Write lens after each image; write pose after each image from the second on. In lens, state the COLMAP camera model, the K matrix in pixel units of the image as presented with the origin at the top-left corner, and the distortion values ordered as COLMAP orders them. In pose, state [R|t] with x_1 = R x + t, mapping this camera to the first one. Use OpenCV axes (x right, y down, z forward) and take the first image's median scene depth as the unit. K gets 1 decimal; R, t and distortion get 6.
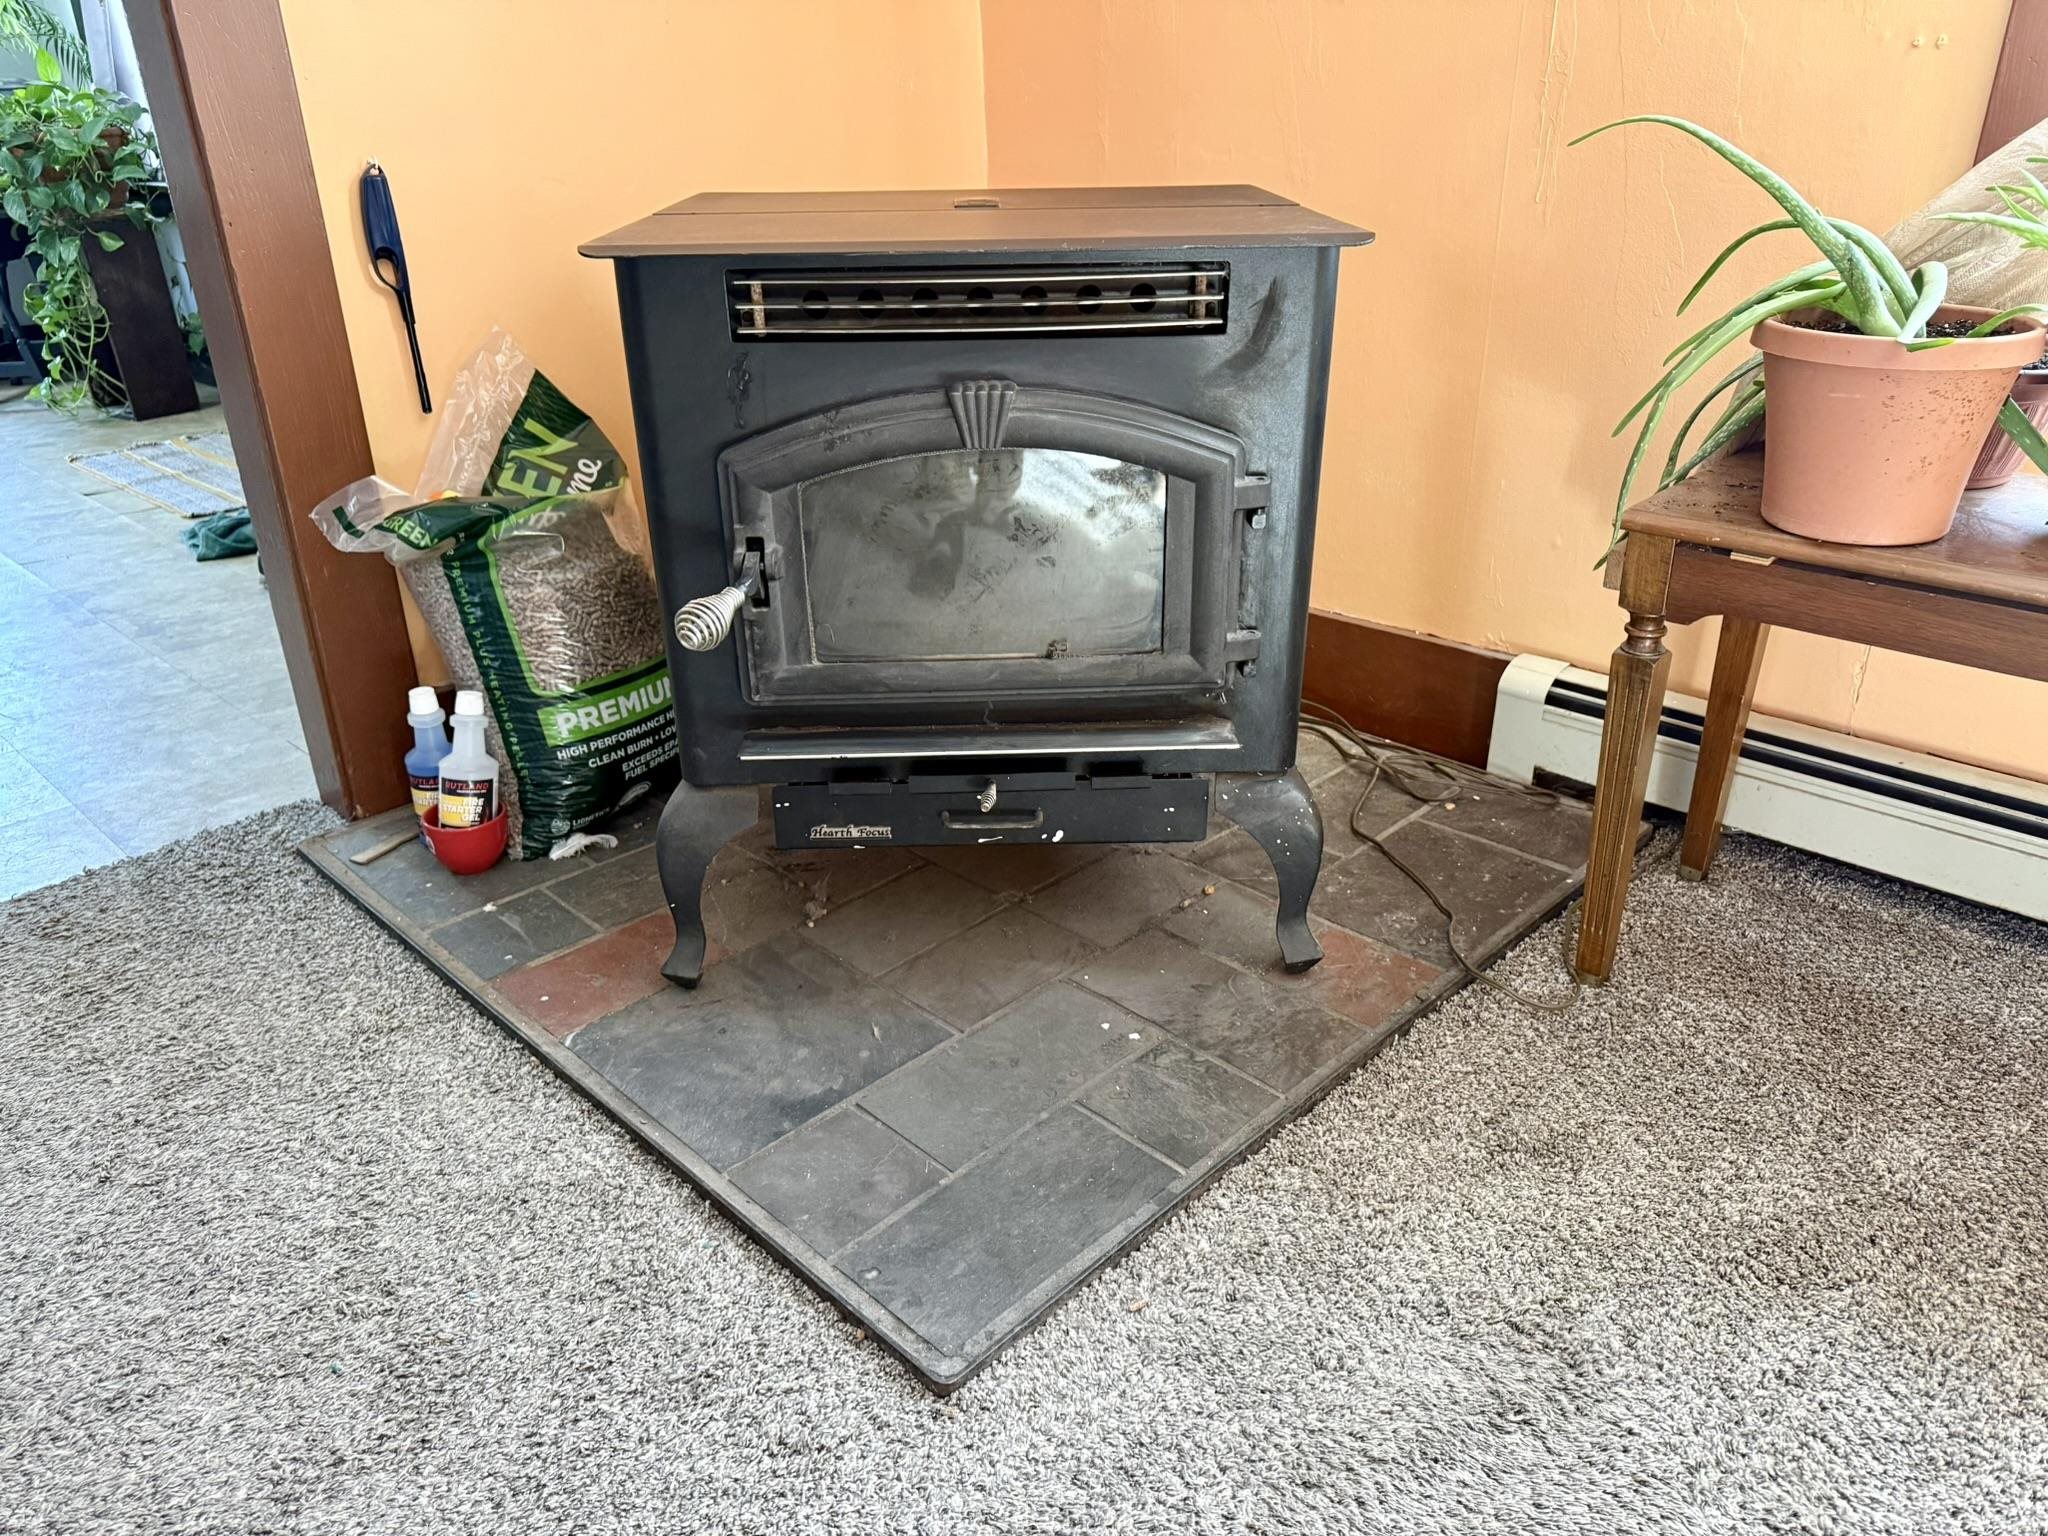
lens RADIAL K [[1438.6, 0, 1021.3], [0, 1438.6, 773.5], [0, 0, 1]] dist [0.080402, -0.122849]
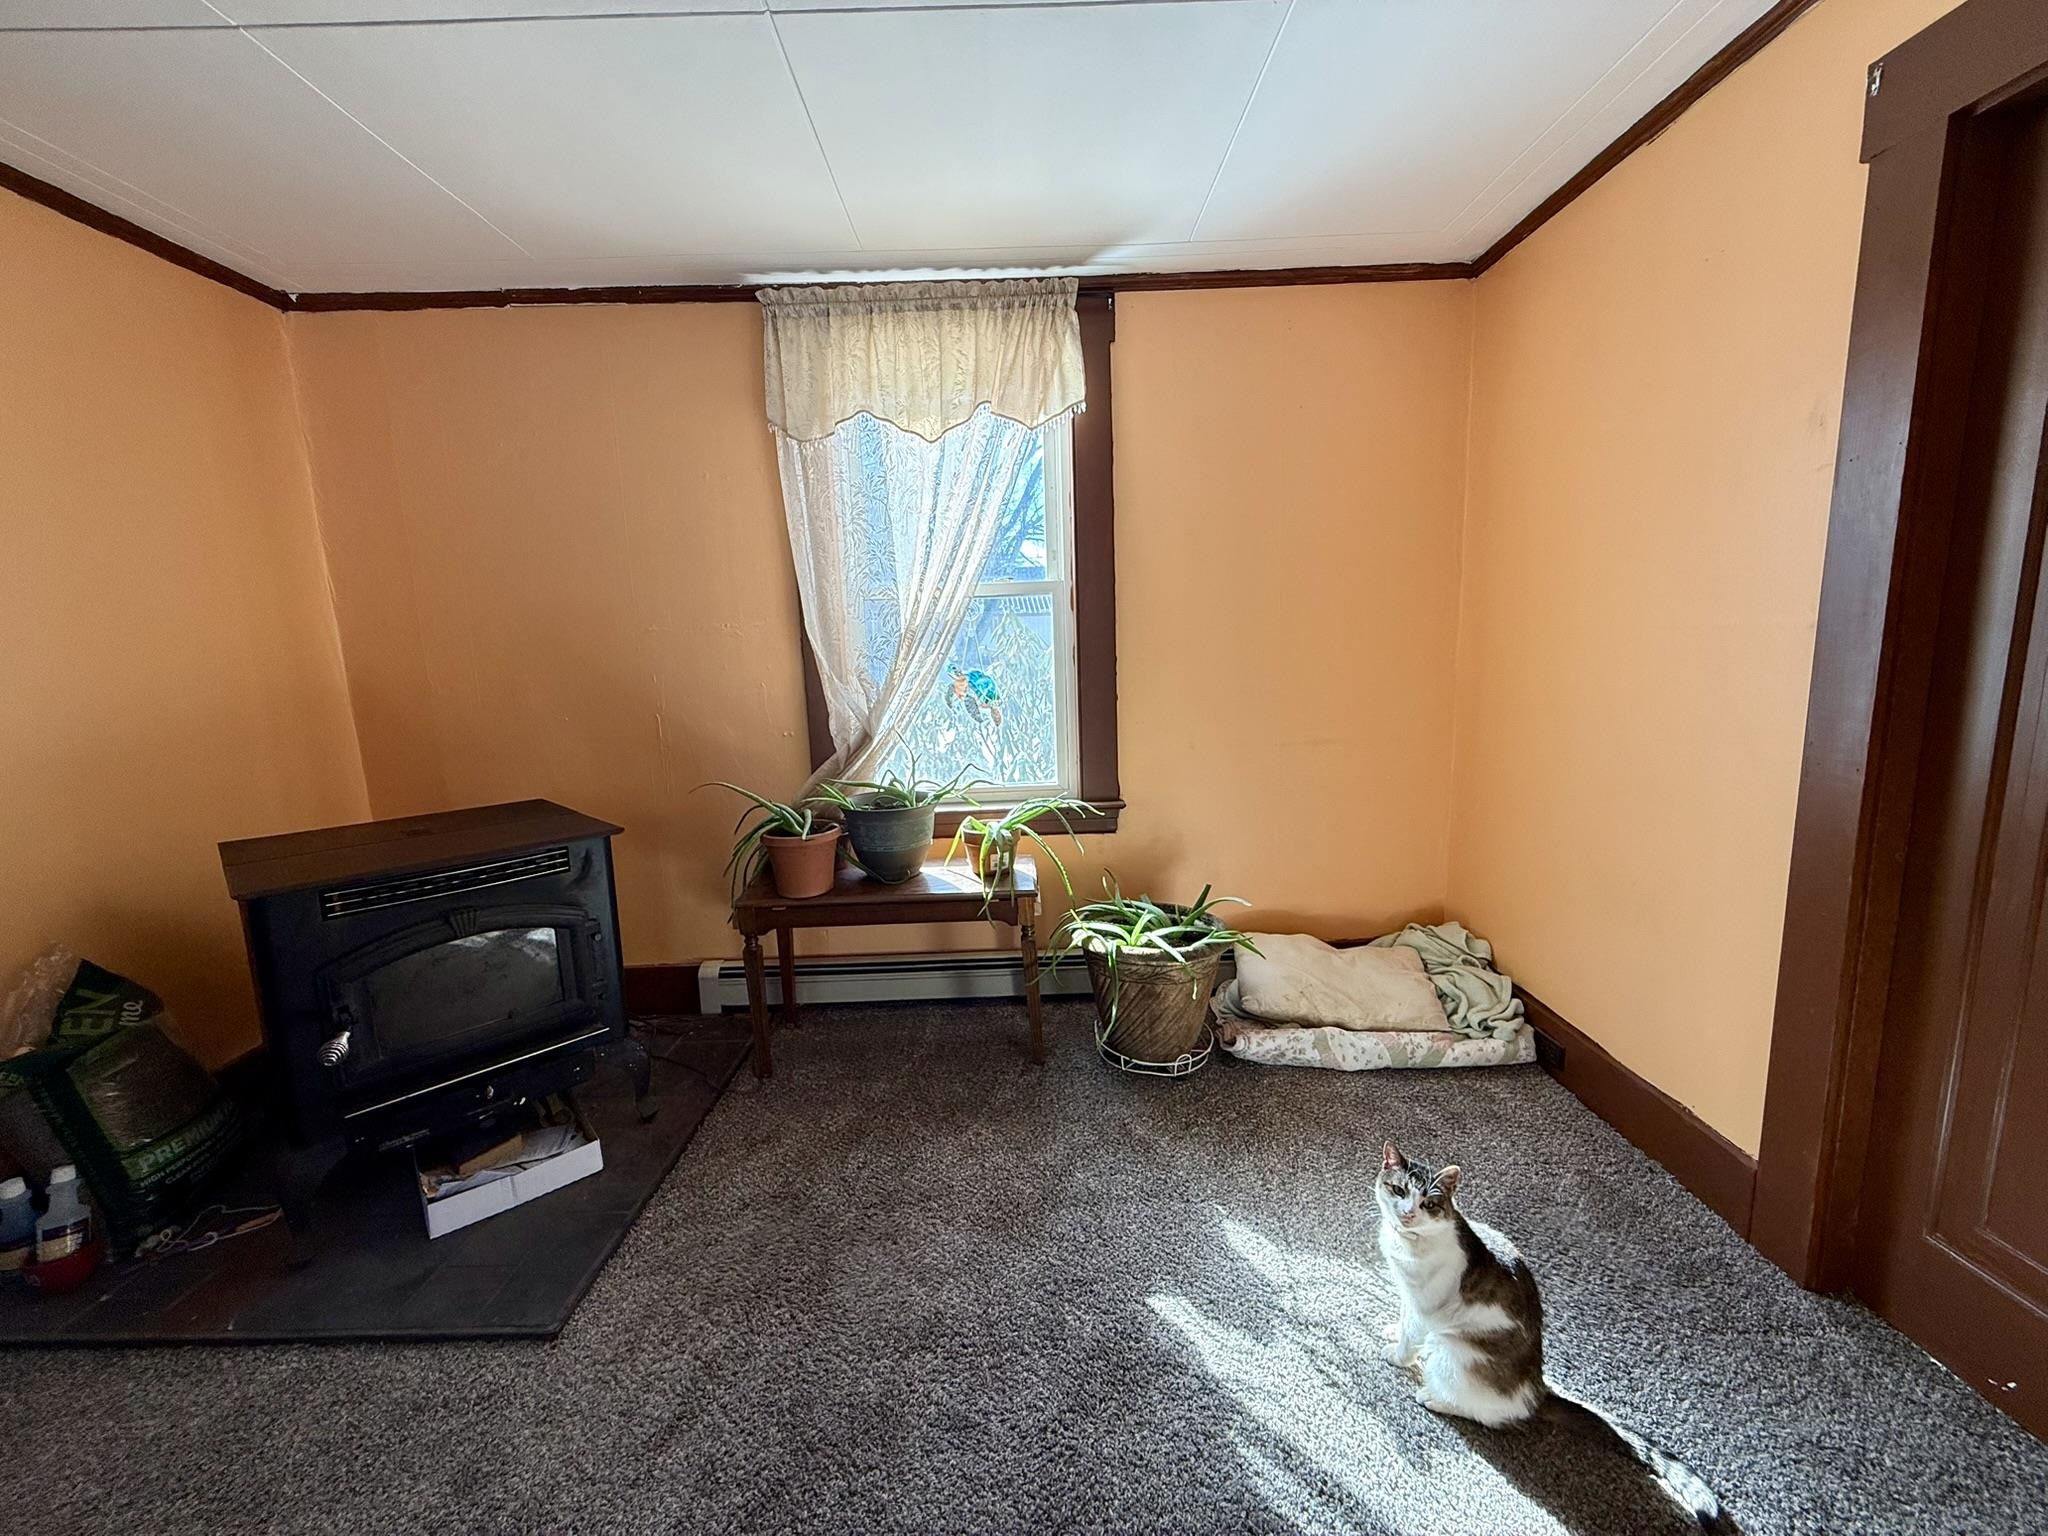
lens RADIAL K [[809.9, 0, 1021.1], [0, 809.9, 766.4], [0, 0, 1]] dist [0.000423, -0.000427]
pose [[0.714286, -0.110045, 0.691148, -0.226665], [0.317504, 0.931037, -0.179894, 0.032817], [-0.623688, 0.347938, 0.699966, -0.499193]]
